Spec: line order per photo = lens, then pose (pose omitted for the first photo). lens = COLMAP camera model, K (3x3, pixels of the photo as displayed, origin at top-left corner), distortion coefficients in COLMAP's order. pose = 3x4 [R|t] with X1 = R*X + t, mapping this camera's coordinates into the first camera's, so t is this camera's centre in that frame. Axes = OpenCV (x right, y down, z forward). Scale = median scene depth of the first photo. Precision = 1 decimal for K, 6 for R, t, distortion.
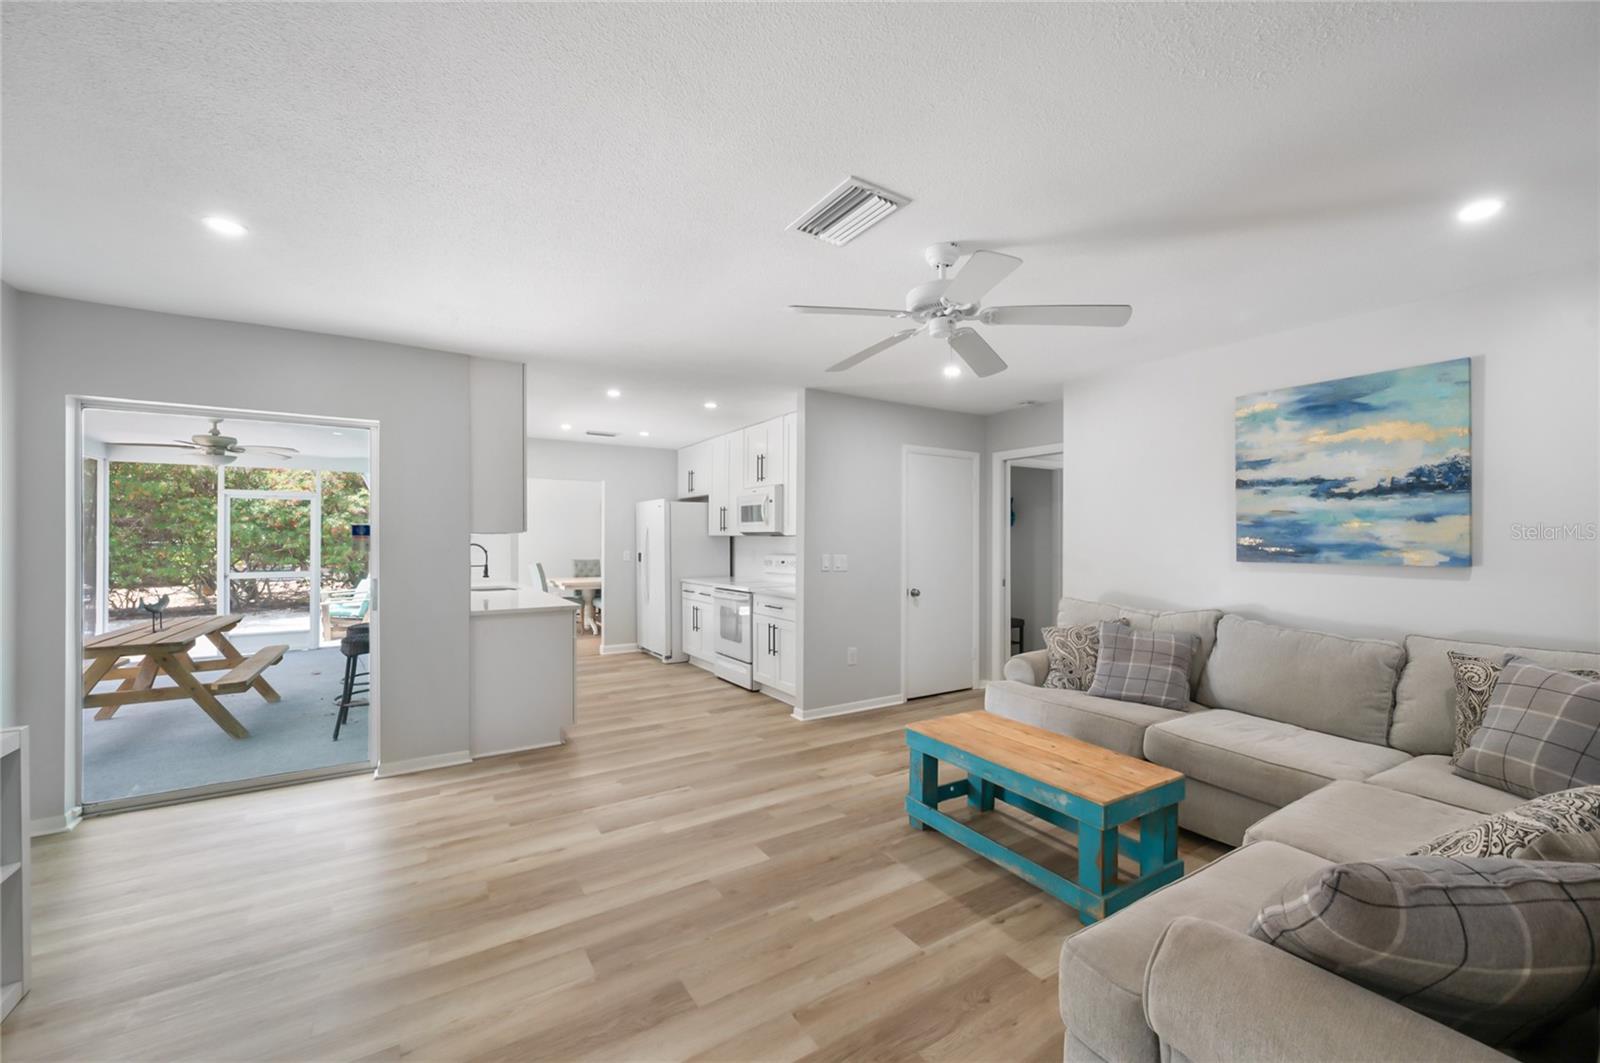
lens RADIAL K [[639.0, 0, 805.2], [0, 639.0, 538.1], [0, 0, 1]] dist [0.000283, 0.000071]
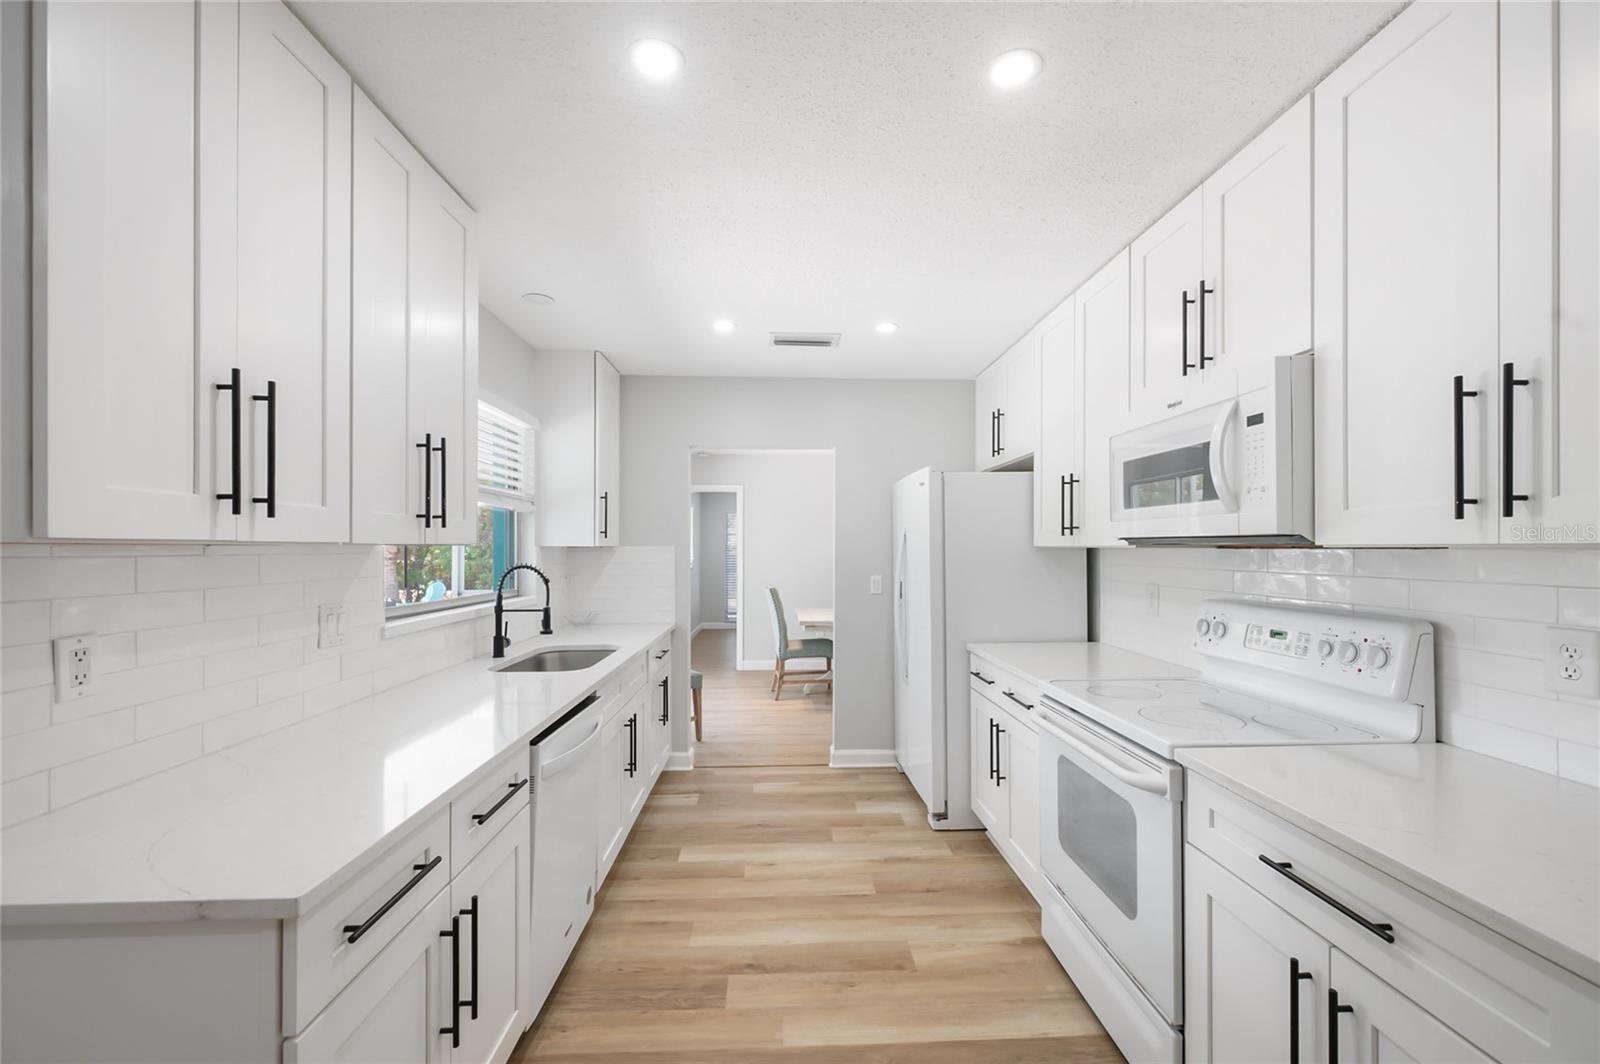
lens RADIAL K [[638.7, 0, 800.7], [0, 638.7, 547.4], [0, 0, 1]] dist [-0.000506, -0.000010]
pose [[0.862109, -0.001981, -0.506719, -0.082779], [0.001802, 0.999998, -0.000842, -0.003925], [0.506720, -0.000187, 0.862111, 0.668905]]
